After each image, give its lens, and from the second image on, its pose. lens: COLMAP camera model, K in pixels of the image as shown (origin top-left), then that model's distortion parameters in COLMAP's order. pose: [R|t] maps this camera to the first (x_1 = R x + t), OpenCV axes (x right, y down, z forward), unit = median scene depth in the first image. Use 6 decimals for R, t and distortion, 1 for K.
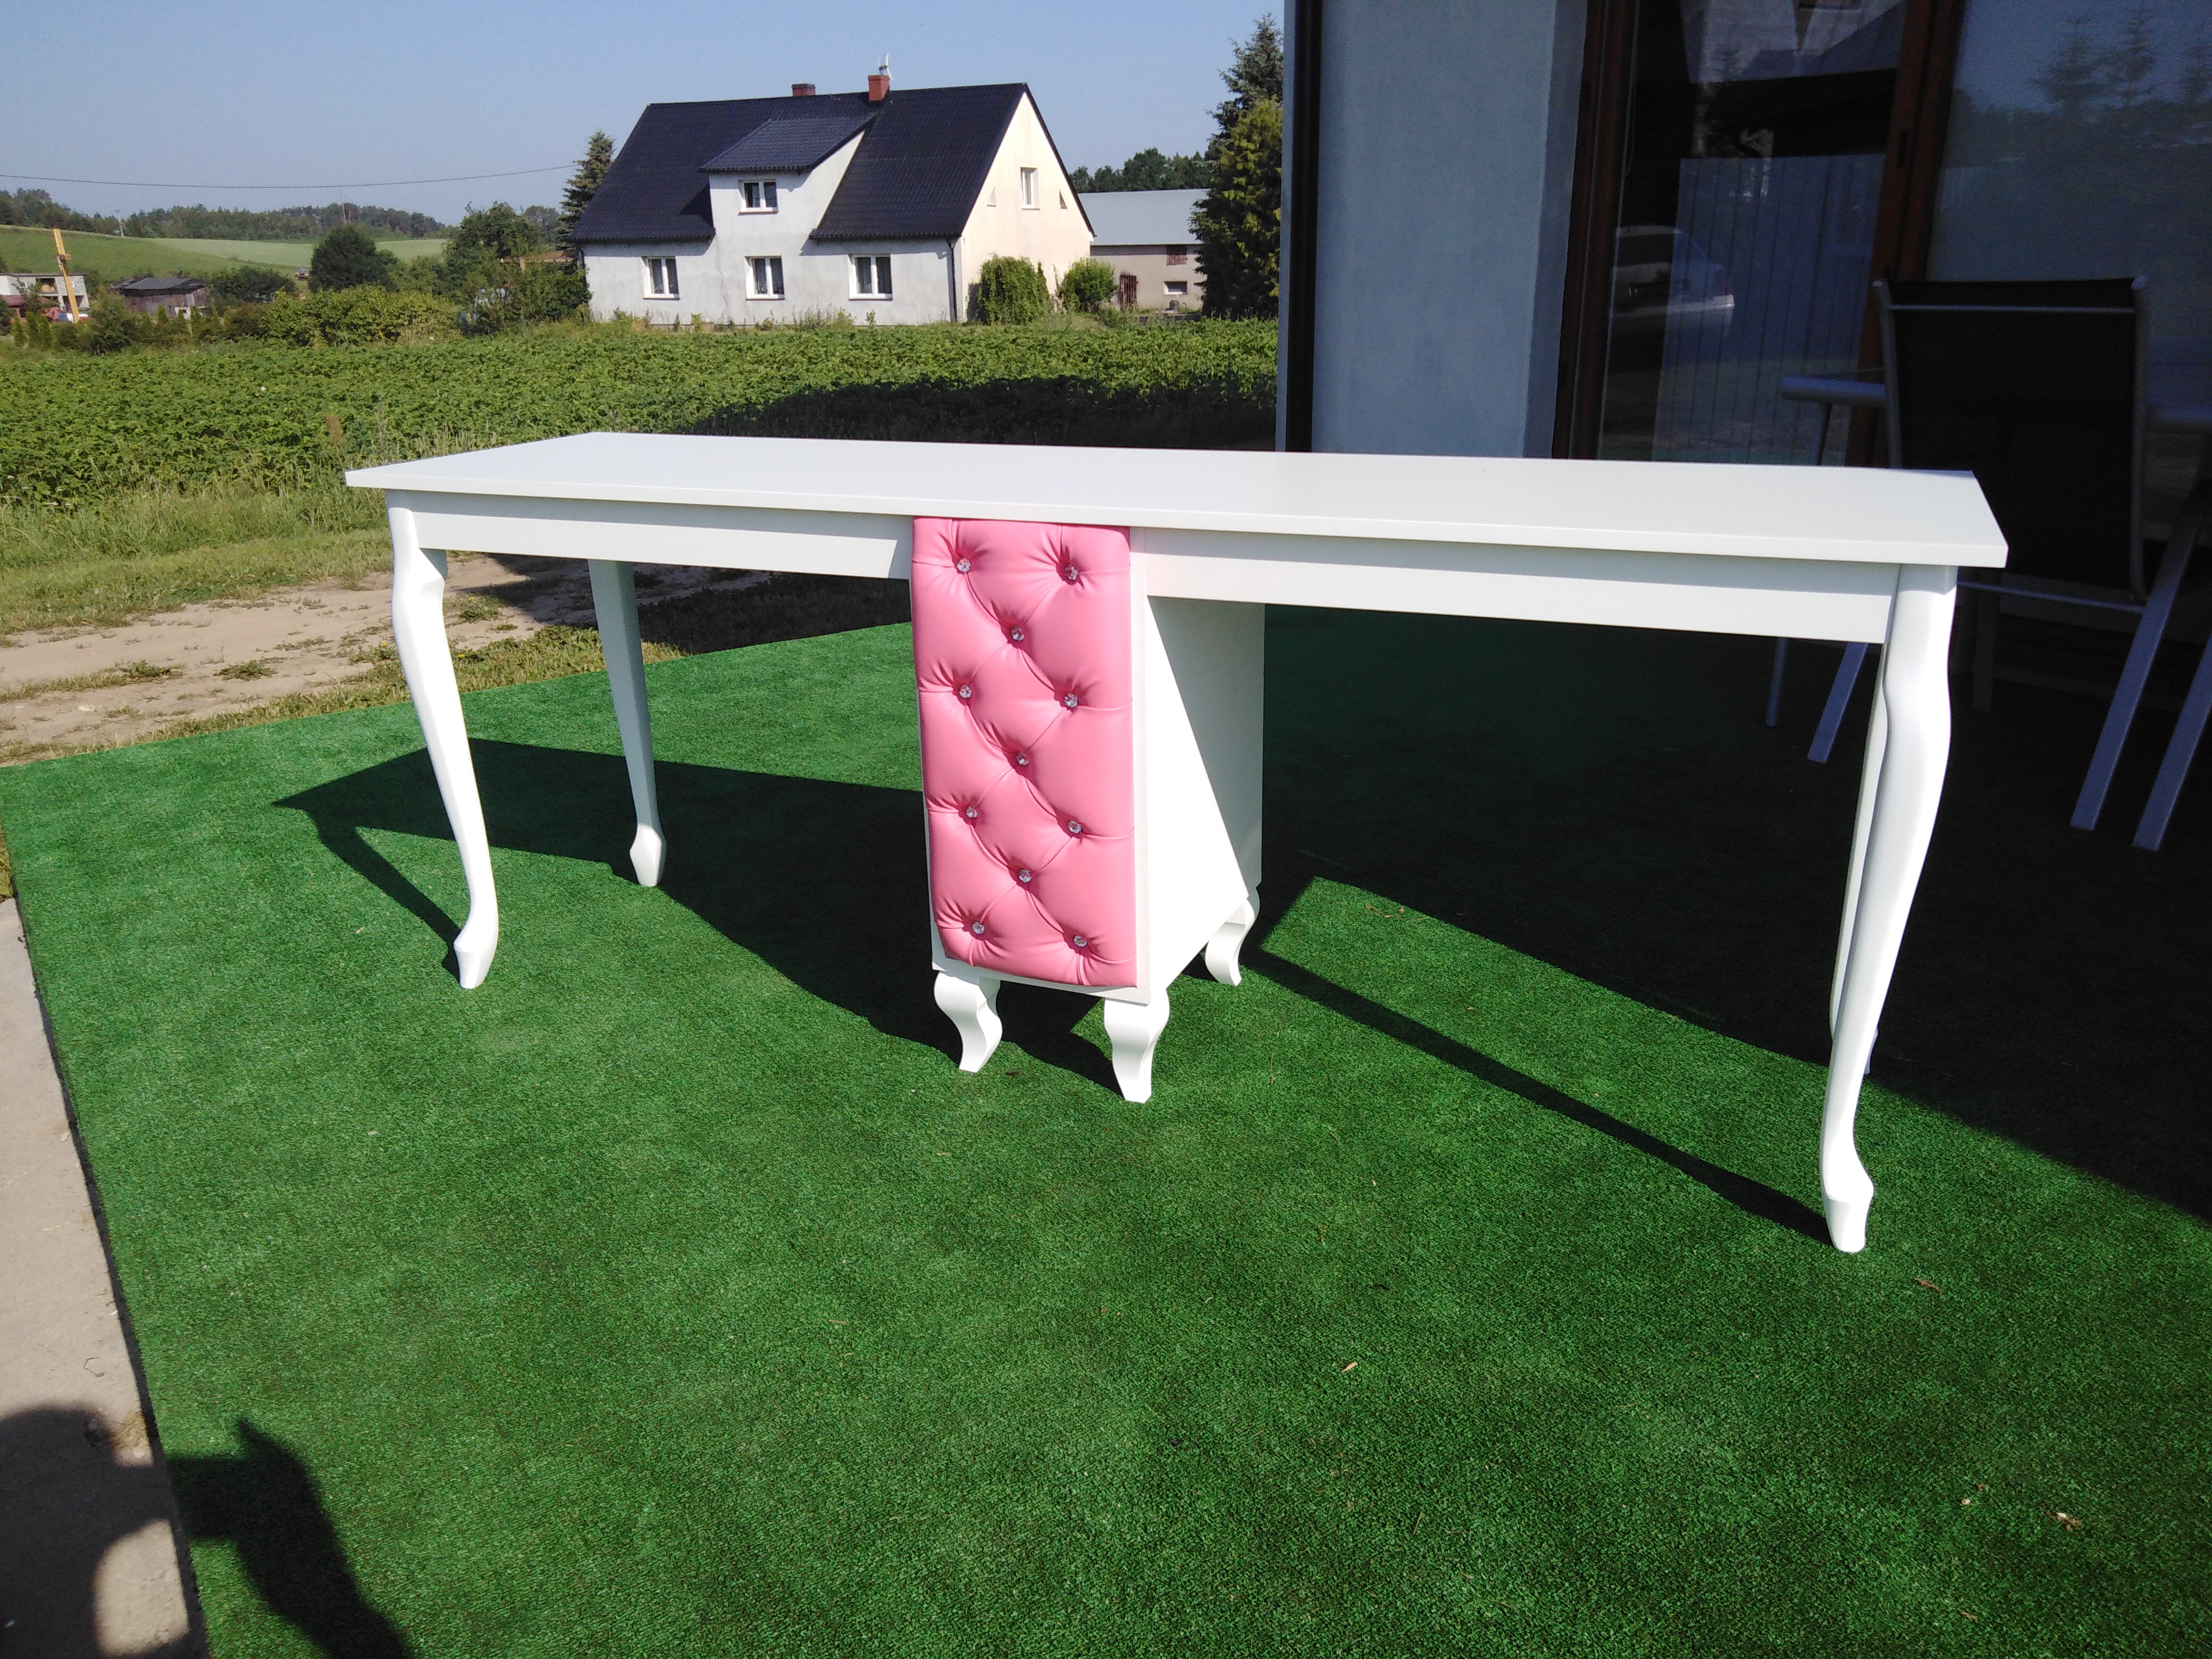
lens RADIAL K [[1650.1, 0, 1083.7], [0, 1650.1, 799.9], [0, 0, 1]] dist [0.019216, -0.002826]
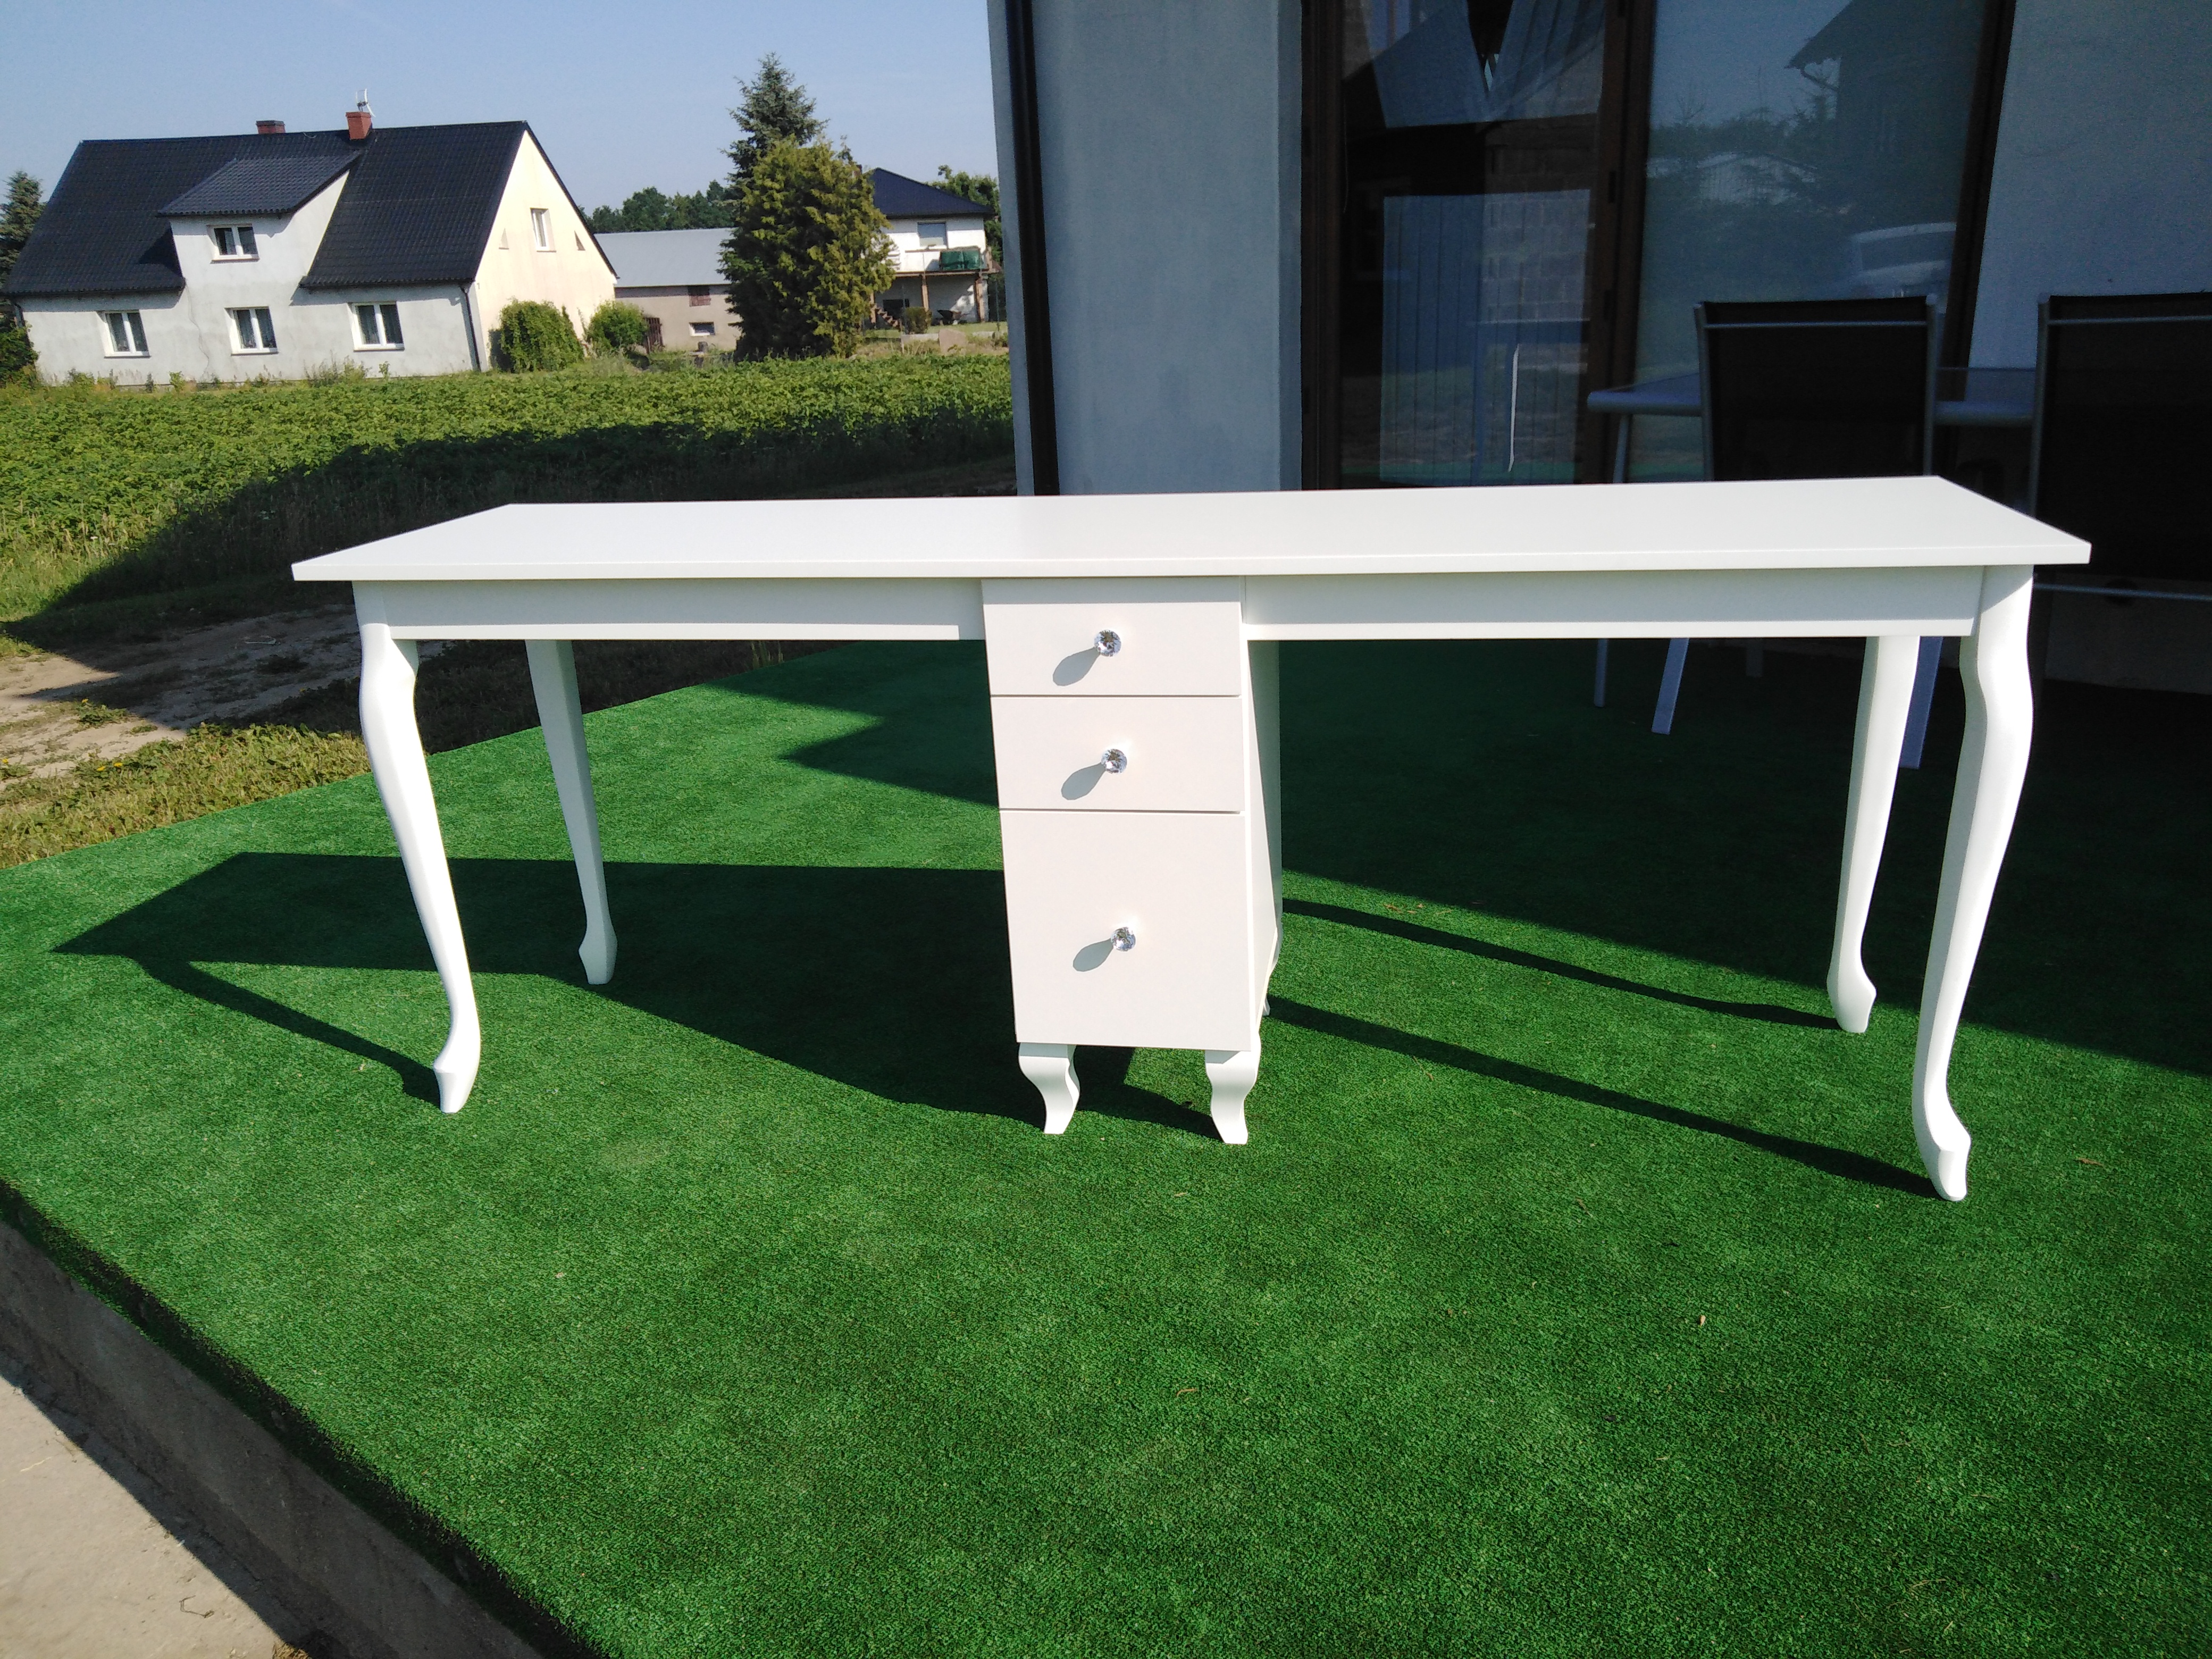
lens RADIAL K [[1650.1, 0, 1094.2], [0, 1650.1, 806.6], [0, 0, 1]] dist [0.019216, -0.002826]
pose [[0.962576, -0.103195, 0.250595, -0.260897], [0.107357, 0.994216, -0.002959, -0.016019], [-0.248840, 0.029751, 0.968088, 0.027001]]
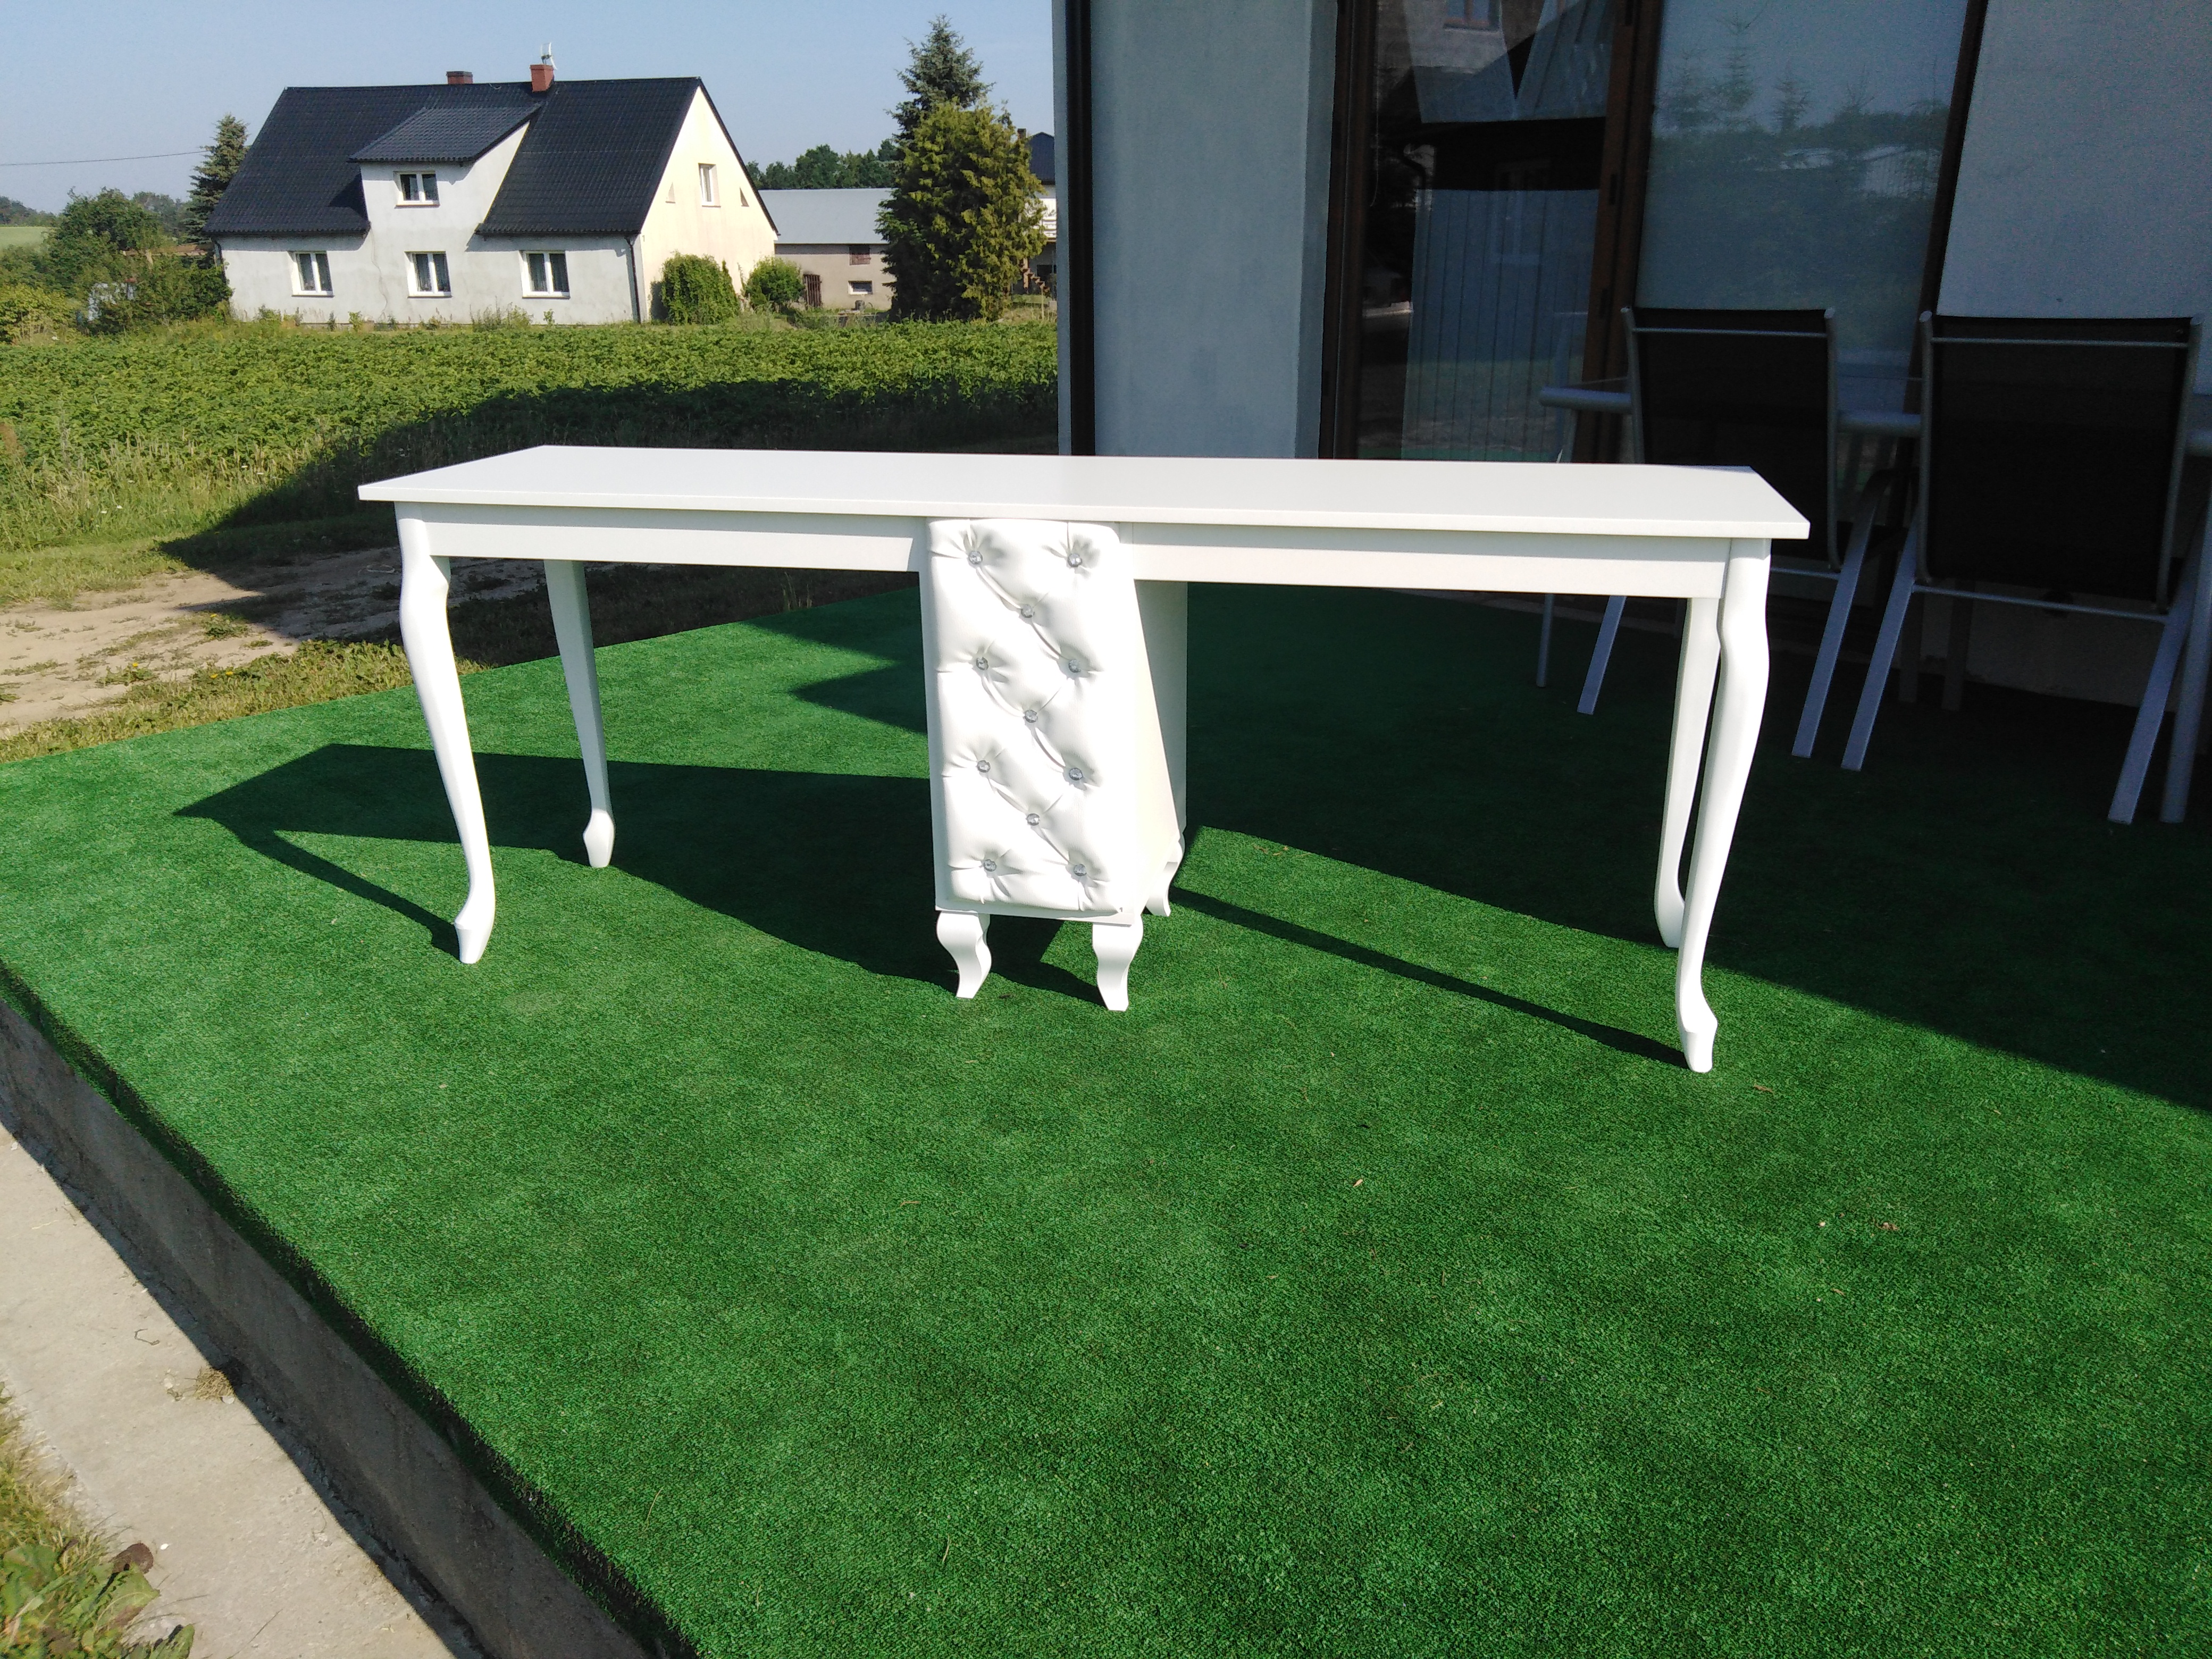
lens RADIAL K [[1650.1, 0, 1086.4], [0, 1650.1, 795.3], [0, 0, 1]] dist [0.019216, -0.002826]
pose [[0.983724, -0.048087, 0.173134, -0.142260], [0.048584, 0.998818, 0.001367, 0.020226], [-0.172995, 0.007067, 0.984897, -0.120099]]
